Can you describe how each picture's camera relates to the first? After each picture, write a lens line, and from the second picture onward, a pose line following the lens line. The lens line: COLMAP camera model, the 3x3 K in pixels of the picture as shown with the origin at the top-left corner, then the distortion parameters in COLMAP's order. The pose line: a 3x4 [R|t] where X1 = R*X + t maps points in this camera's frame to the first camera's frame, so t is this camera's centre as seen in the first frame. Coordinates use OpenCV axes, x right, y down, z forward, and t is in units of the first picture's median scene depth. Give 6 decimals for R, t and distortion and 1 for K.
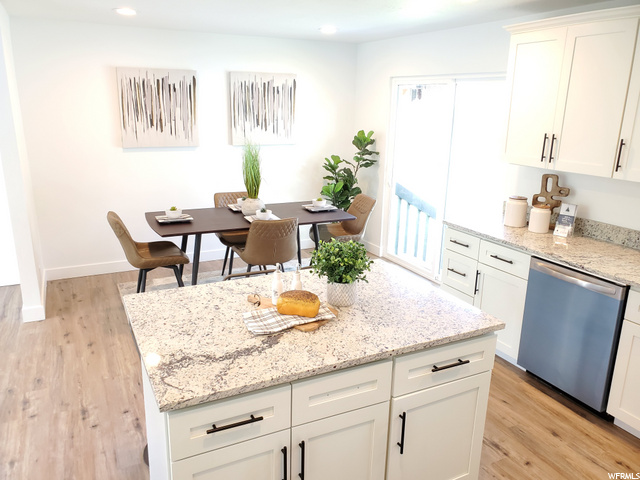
lens RADIAL K [[499.6, 0, 323.5], [0, 499.6, 242.7], [0, 0, 1]] dist [0.019667, -0.004332]
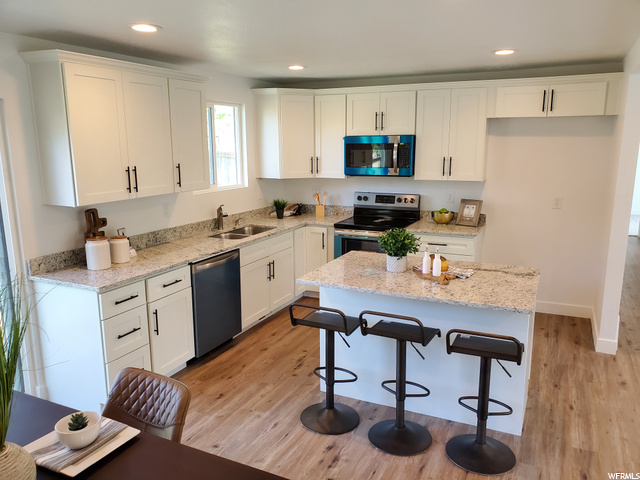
lens RADIAL K [[499.6, 0, 323.5], [0, 499.6, 242.7], [0, 0, 1]] dist [0.019667, -0.004332]
pose [[-0.610035, -0.175680, 0.772654, -0.596842], [0.209383, 0.904711, 0.371021, -0.343873], [-0.764209, 0.388116, -0.515122, 1.171788]]
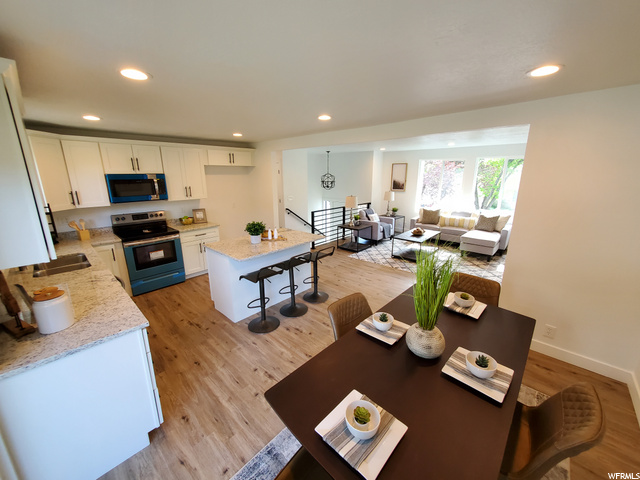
lens RADIAL K [[254.2, 0, 319.5], [0, 254.2, 231.6], [0, 0, 1]] dist [0.012127, -0.000027]
pose [[-0.939152, 0.064134, -0.337461, 0.115031], [-0.104353, 0.882716, 0.458173, -0.416070], [0.327267, 0.465509, -0.822312, 1.442194]]
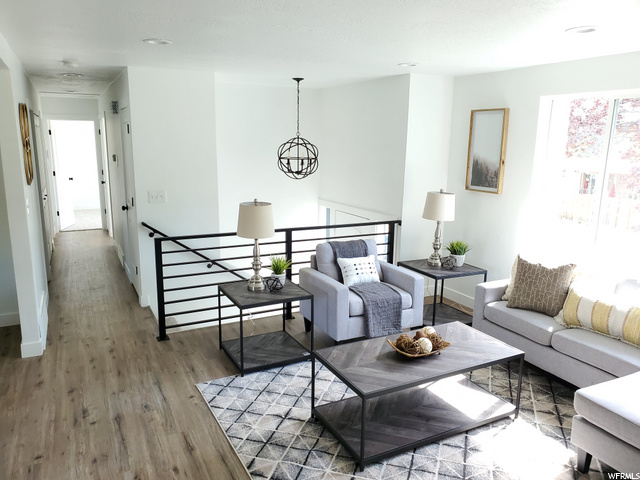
lens RADIAL K [[498.4, 0, 320.0], [0, 498.4, 240.0], [0, 0, 1]] dist [0.023384, -0.003002]
pose [[-0.999565, -0.029097, 0.004919, -0.787639], [-0.023596, 0.888184, 0.458881, -0.318467], [-0.017720, 0.458565, -0.888484, 1.055856]]
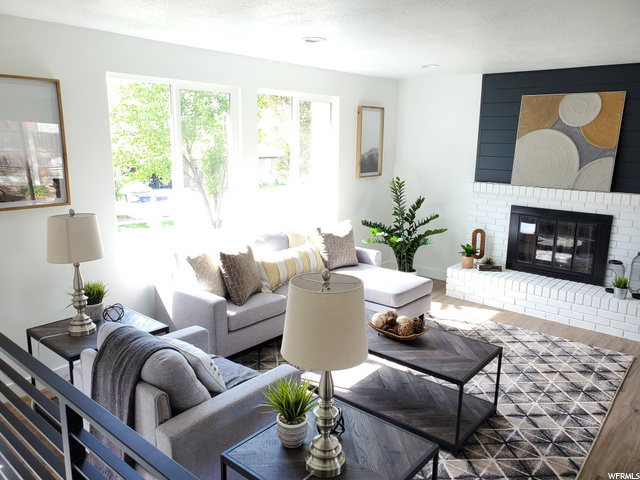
lens RADIAL K [[498.4, 0, 320.0], [0, 498.4, 240.0], [0, 0, 1]] dist [0.023384, -0.003002]
pose [[0.377216, 0.181861, -0.908094, -0.232664], [-0.256689, 0.962646, 0.086159, 0.032652], [0.889842, 0.200598, 0.409807, -0.134355]]
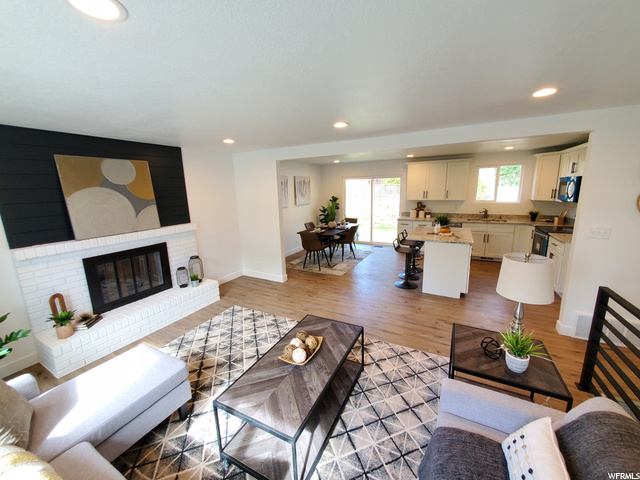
lens RADIAL K [[253.9, 0, 319.2], [0, 253.9, 237.2], [0, 0, 1]] dist [0.000558, -0.000260]
pose [[0.821254, -0.151416, 0.550104, -1.183652], [0.195133, 0.980543, -0.021422, 0.010740], [-0.536157, 0.124936, 0.834821, -0.113242]]
